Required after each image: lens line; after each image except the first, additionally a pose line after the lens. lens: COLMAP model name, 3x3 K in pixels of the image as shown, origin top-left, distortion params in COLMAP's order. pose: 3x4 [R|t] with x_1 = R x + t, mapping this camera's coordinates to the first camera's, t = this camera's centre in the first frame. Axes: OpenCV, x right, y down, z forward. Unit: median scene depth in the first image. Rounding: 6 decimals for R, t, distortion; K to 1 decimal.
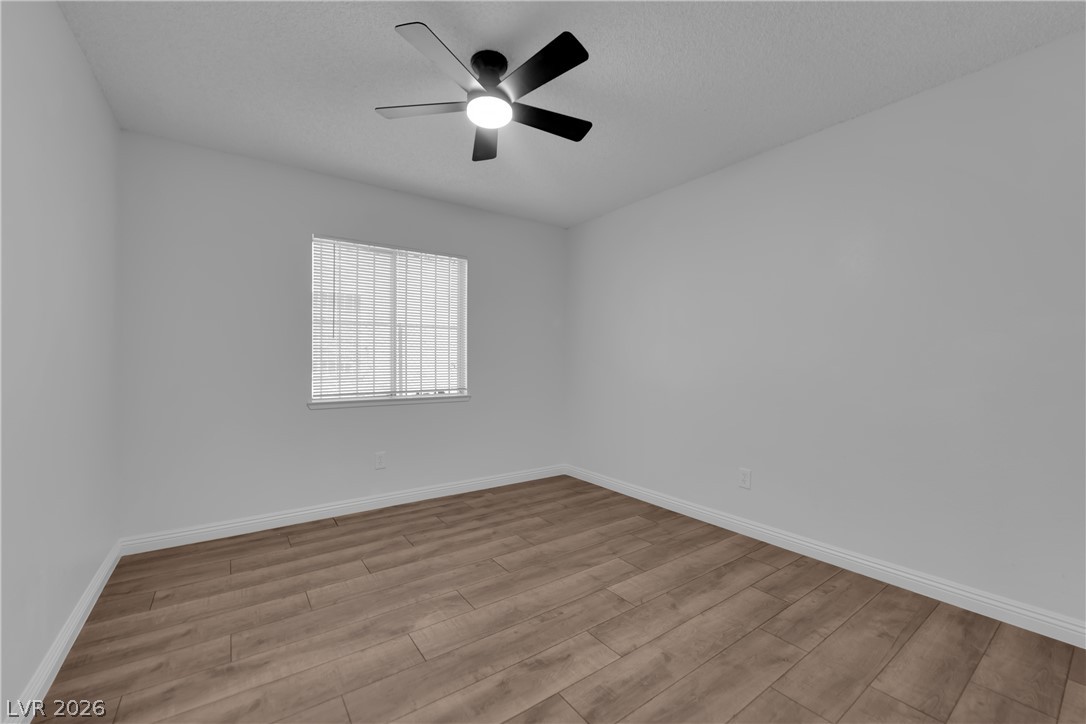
lens RADIAL K [[436.8, 0, 543.0], [0, 436.8, 362.0], [0, 0, 1]] dist [-0.012821, -0.001013]
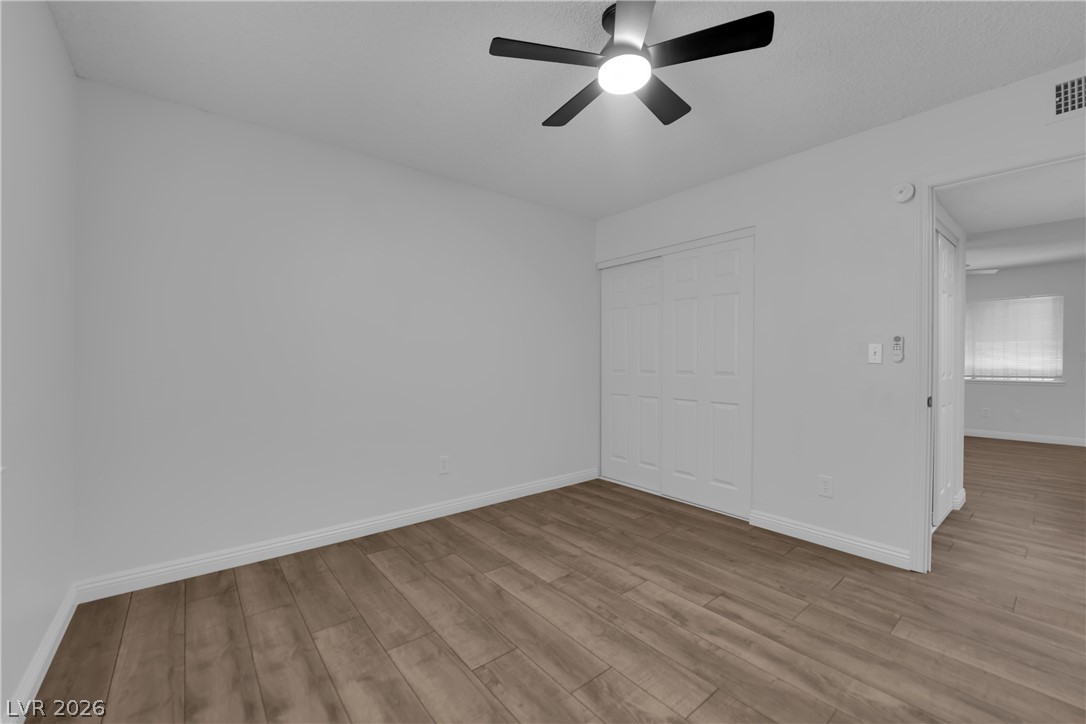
lens RADIAL K [[436.8, 0, 543.0], [0, 436.8, 362.0], [0, 0, 1]] dist [-0.012821, -0.001013]
pose [[-0.057930, -0.011020, 0.998260, -0.788196], [0.004916, 0.999924, 0.011323, -0.008301], [-0.998309, 0.005564, -0.057871, 0.970661]]
